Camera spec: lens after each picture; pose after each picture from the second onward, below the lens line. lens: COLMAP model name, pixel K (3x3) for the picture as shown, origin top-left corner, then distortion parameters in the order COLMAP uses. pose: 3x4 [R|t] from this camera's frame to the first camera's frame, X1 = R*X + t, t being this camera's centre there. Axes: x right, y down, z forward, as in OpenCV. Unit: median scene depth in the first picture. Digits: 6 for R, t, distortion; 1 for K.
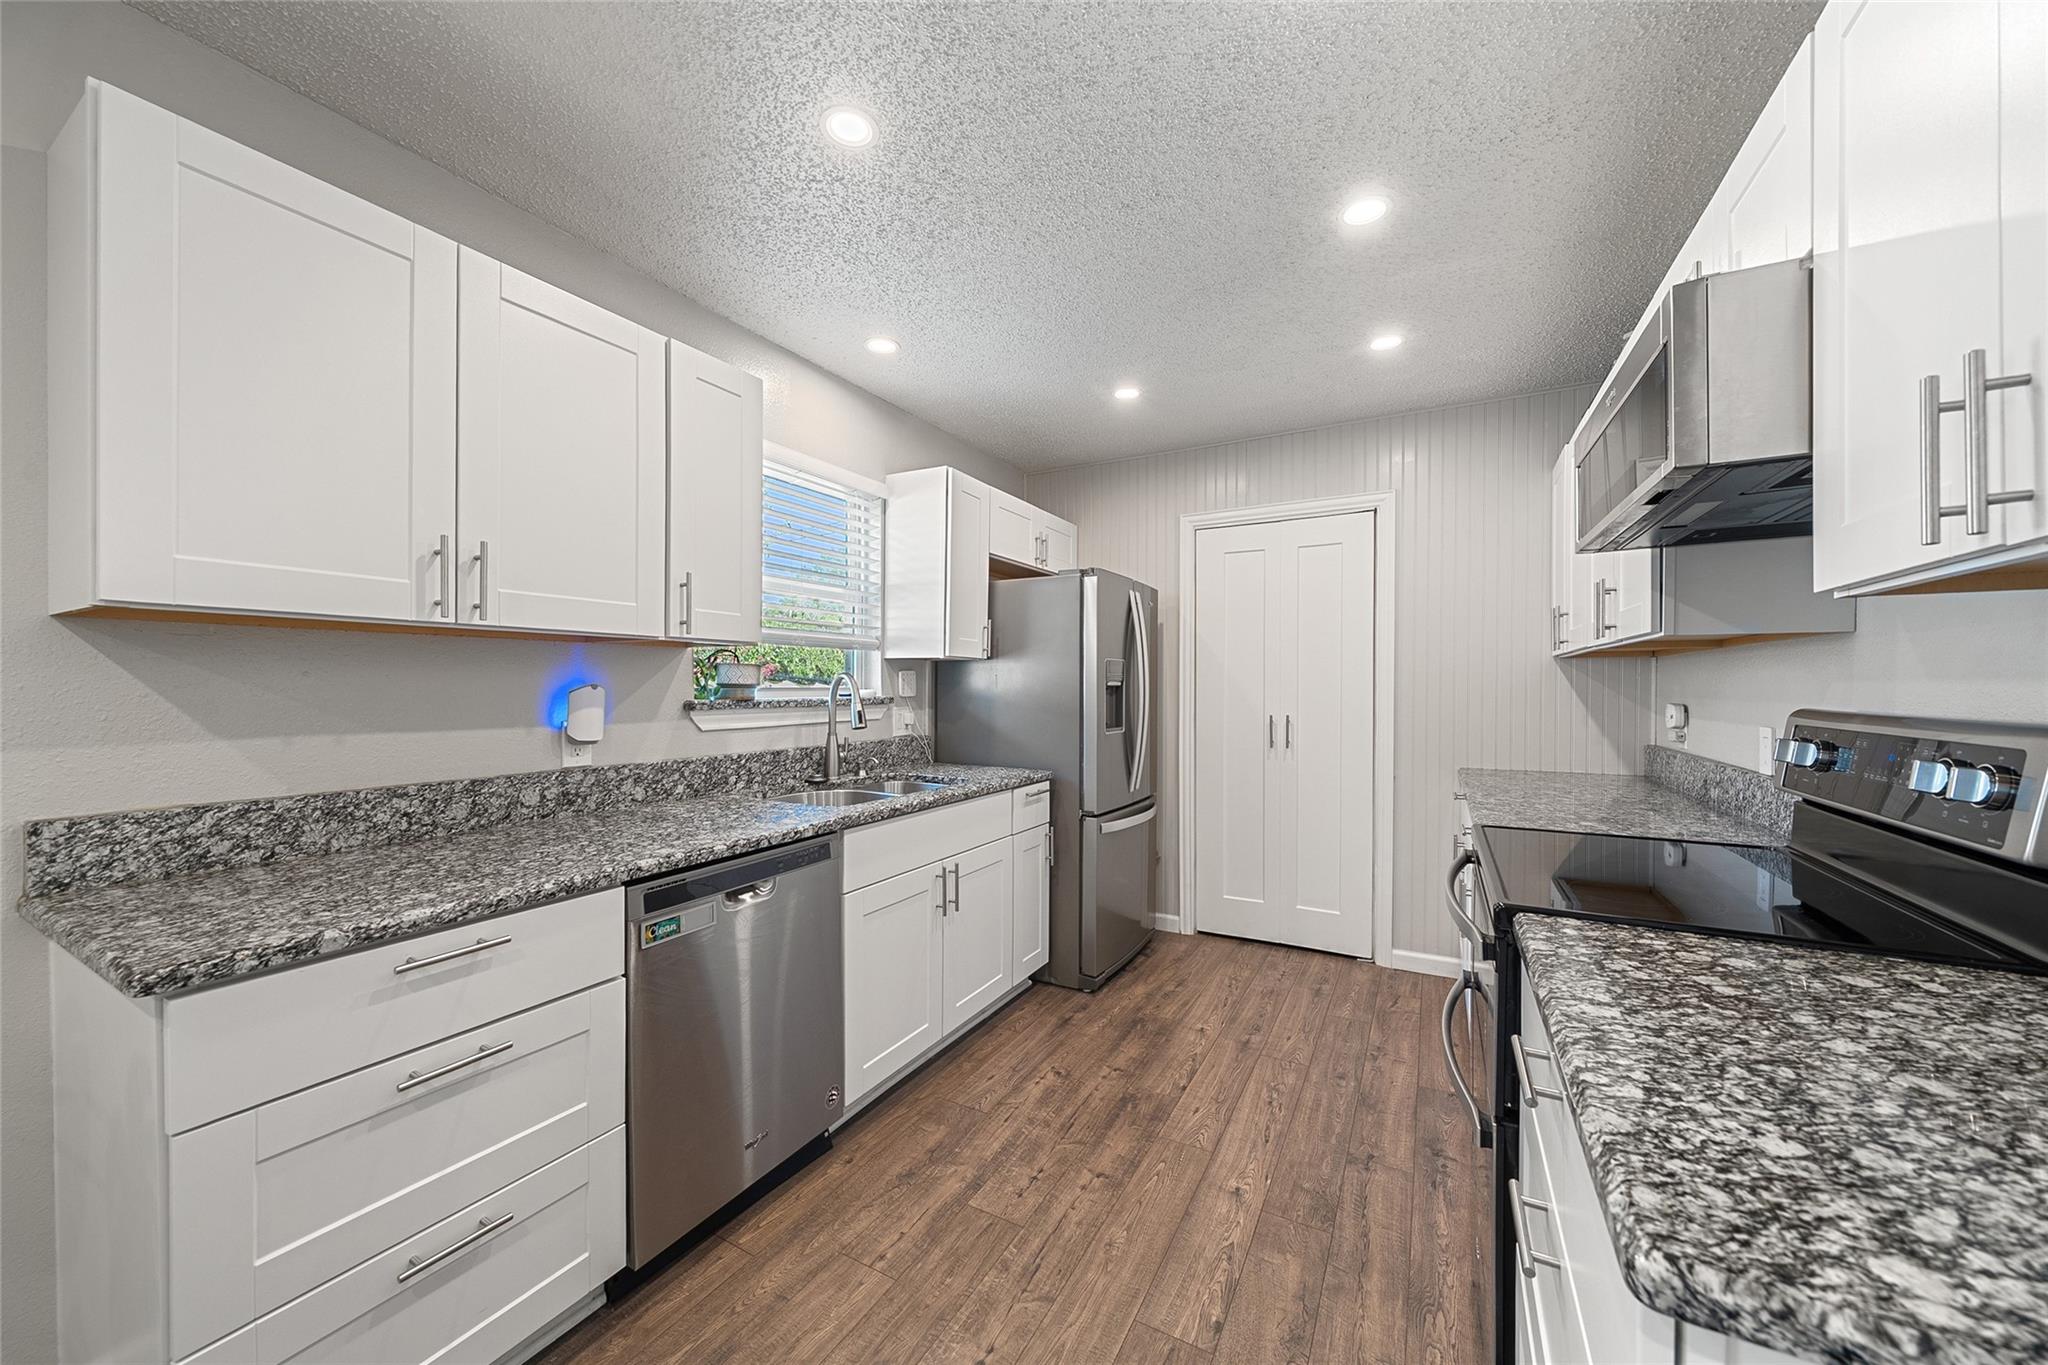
lens RADIAL K [[744.6, 0, 1006.5], [0, 744.6, 693.6], [0, 0, 1]] dist [-0.002800, -0.000458]
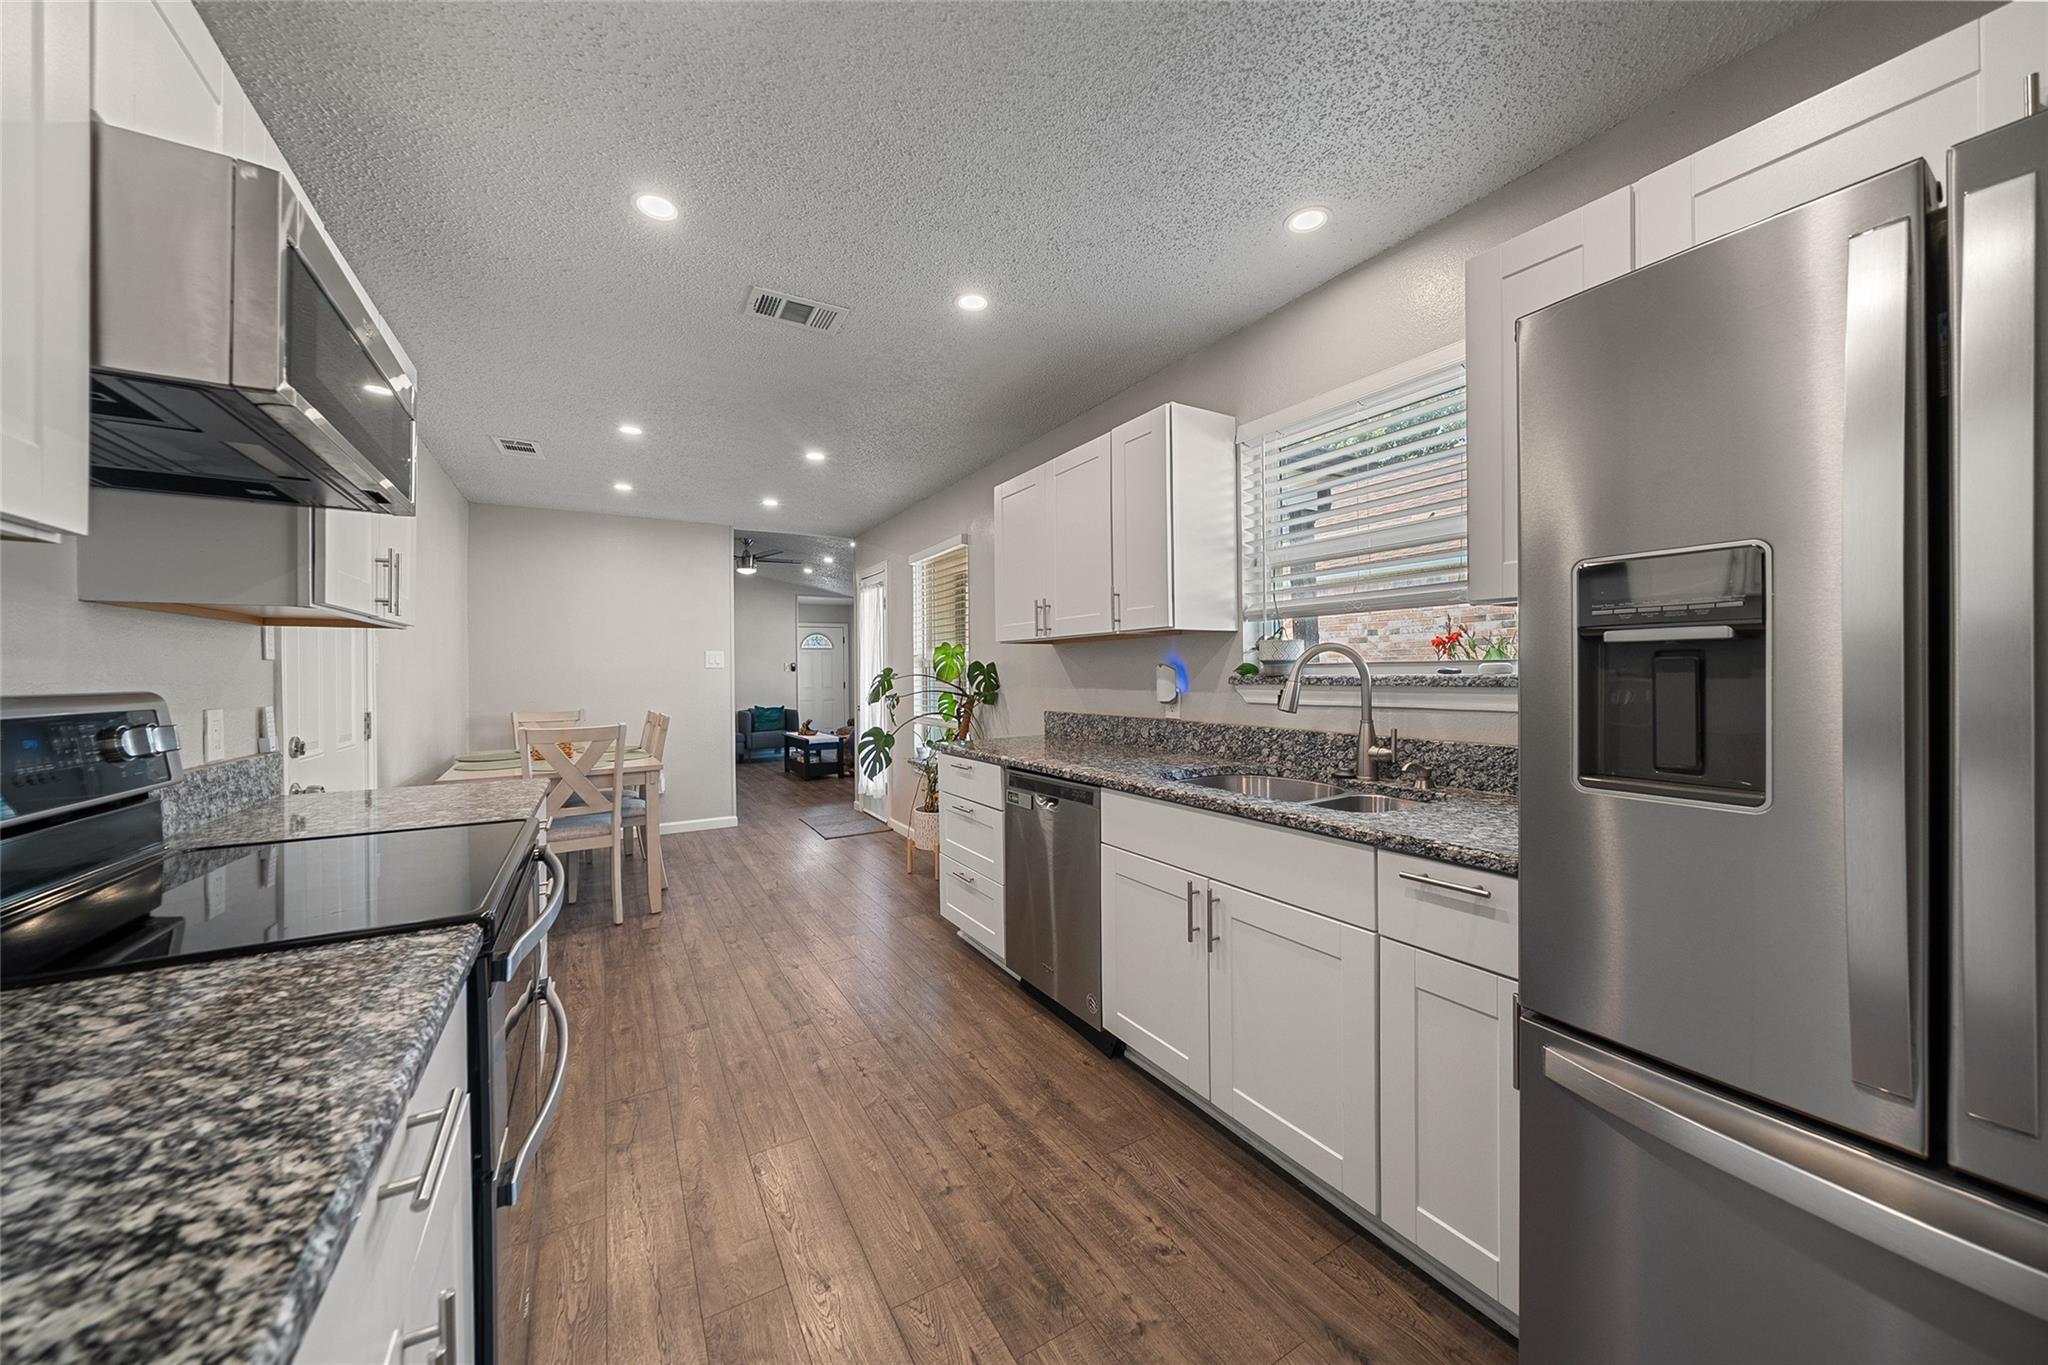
lens RADIAL K [[689.3, 0, 1016.3], [0, 689.3, 670.2], [0, 0, 1]] dist [-0.000619, -0.000045]
pose [[-0.487660, -0.000262, -0.873034, 0.817810], [0.000628, 1.000000, -0.000650, 0.001611], [0.873033, -0.000865, -0.487660, 1.464884]]
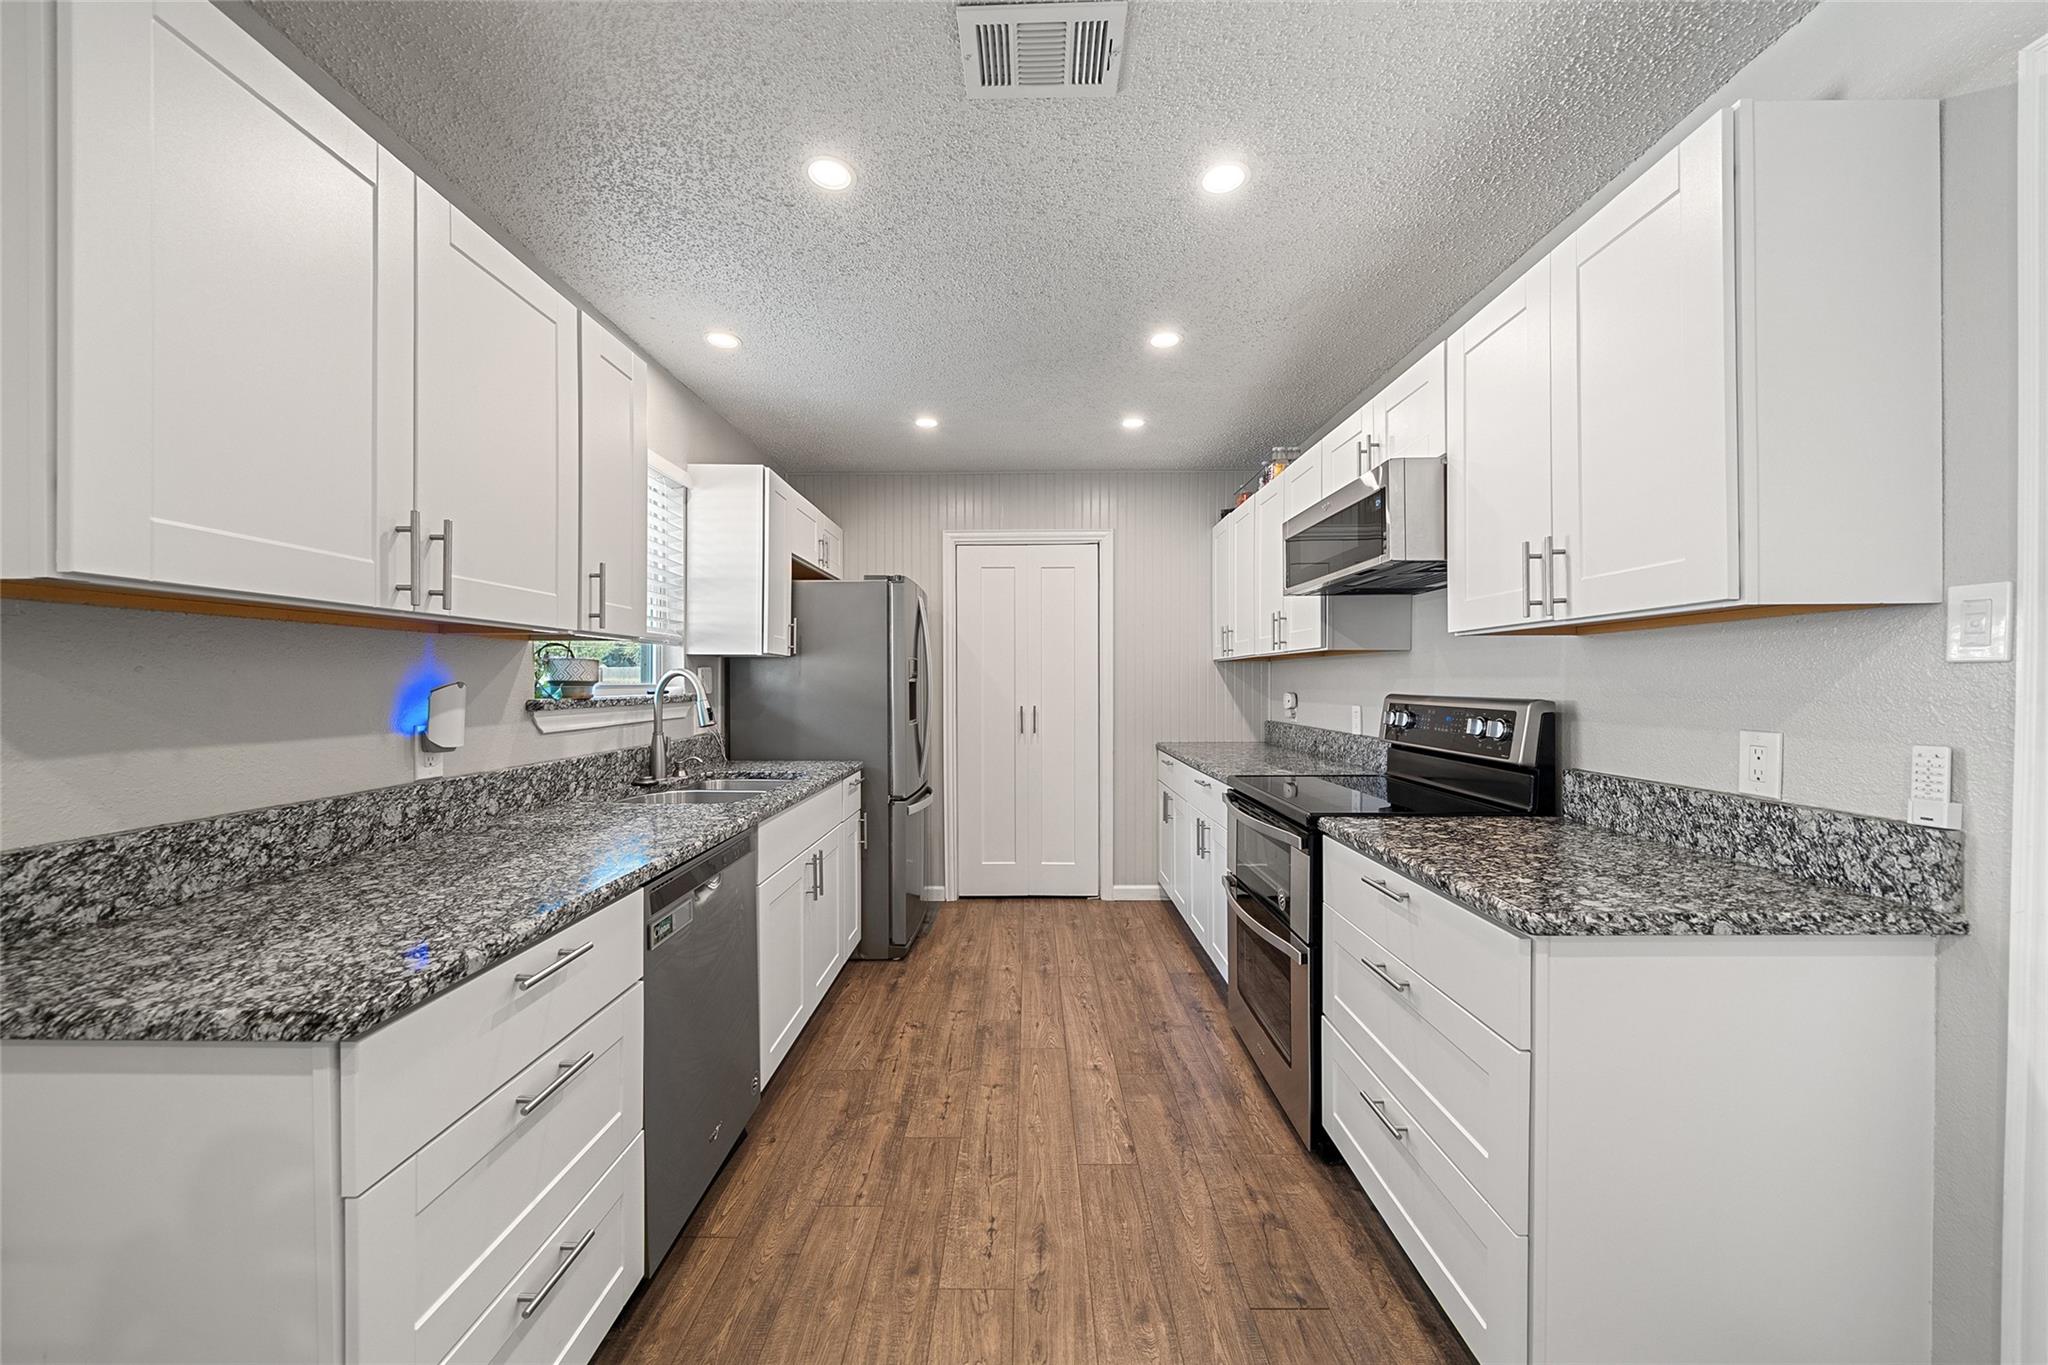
lens RADIAL K [[744.6, 0, 1013.9], [0, 744.6, 689.8], [0, 0, 1]] dist [-0.002800, -0.000458]
pose [[0.874170, -0.008159, 0.485551, -0.423149], [0.008116, 0.999965, 0.002190, 0.000078], [-0.485552, 0.002026, 0.874205, -0.073221]]
